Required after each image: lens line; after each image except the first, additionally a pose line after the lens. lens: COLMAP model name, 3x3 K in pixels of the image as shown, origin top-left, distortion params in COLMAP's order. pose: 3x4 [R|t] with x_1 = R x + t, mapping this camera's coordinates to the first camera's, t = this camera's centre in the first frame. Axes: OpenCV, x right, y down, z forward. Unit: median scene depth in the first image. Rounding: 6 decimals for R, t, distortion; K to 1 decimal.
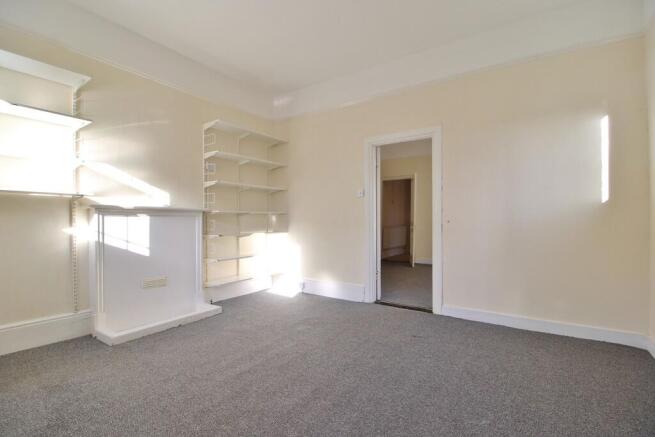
lens RADIAL K [[304.7, 0, 325.3], [0, 304.7, 219.9], [0, 0, 1]] dist [0.000743, 0.000045]
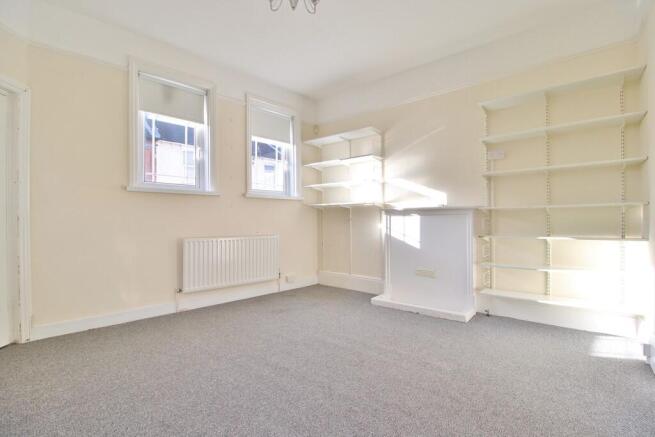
lens RADIAL K [[304.7, 0, 325.3], [0, 304.7, 219.9], [0, 0, 1]] dist [0.000743, 0.000045]
pose [[-0.097264, 0.002934, -0.995254, 0.664261], [0.010014, 0.999948, 0.001969, -0.001189], [0.995208, -0.009775, -0.097289, 0.768682]]
